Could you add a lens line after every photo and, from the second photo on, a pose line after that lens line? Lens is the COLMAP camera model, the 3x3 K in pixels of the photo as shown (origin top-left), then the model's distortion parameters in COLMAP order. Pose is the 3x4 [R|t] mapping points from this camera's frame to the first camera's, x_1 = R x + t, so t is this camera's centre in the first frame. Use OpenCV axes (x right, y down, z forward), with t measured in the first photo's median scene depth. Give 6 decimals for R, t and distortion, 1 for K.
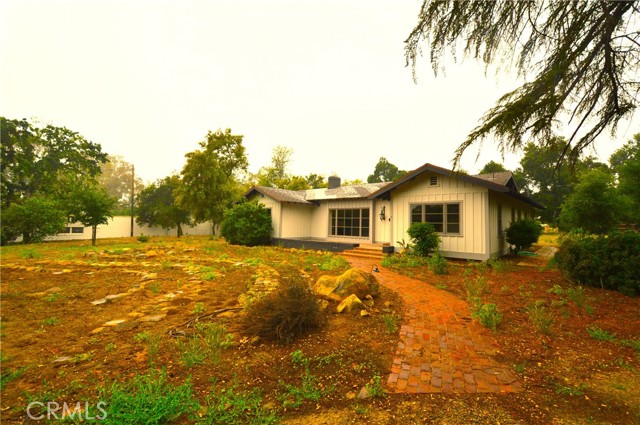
lens RADIAL K [[284.2, 0, 327.9], [0, 284.2, 210.9], [0, 0, 1]] dist [-0.000011, -0.000046]
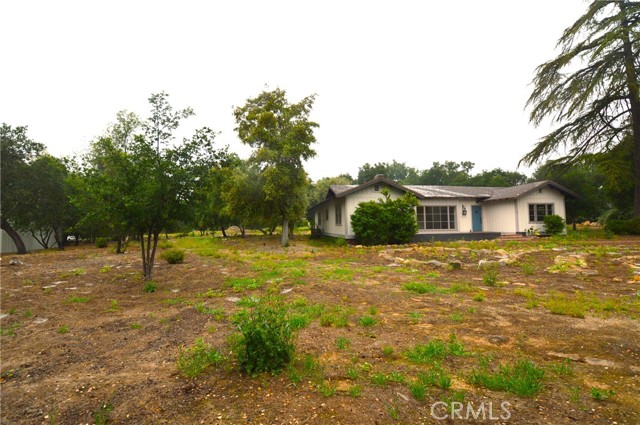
lens RADIAL K [[278.9, 0, 319.0], [0, 278.9, 204.9], [0, 0, 1]] dist [-0.000151, -0.013535]
pose [[0.599870, 0.032018, 0.799457, -1.174760], [0.000700, 0.999178, -0.040543, 0.034771], [-0.800097, 0.024880, 0.599354, 0.718660]]
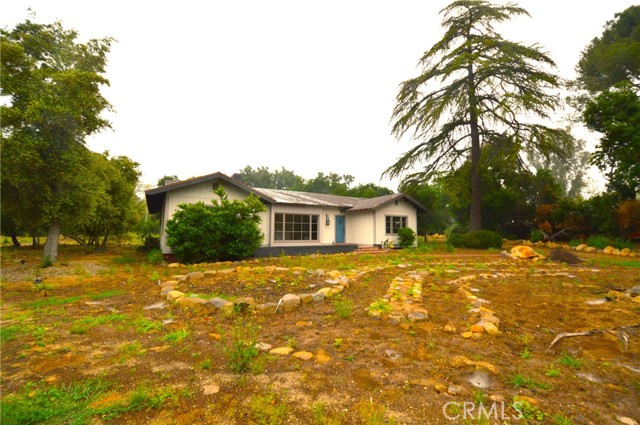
lens RADIAL K [[278.9, 0, 319.0], [0, 278.9, 204.9], [0, 0, 1]] dist [-0.000151, -0.013535]
pose [[0.274484, 0.078470, 0.958385, -0.913648], [-0.028652, 0.996890, -0.073416, 0.032304], [-0.961165, -0.007309, 0.275879, 0.664172]]
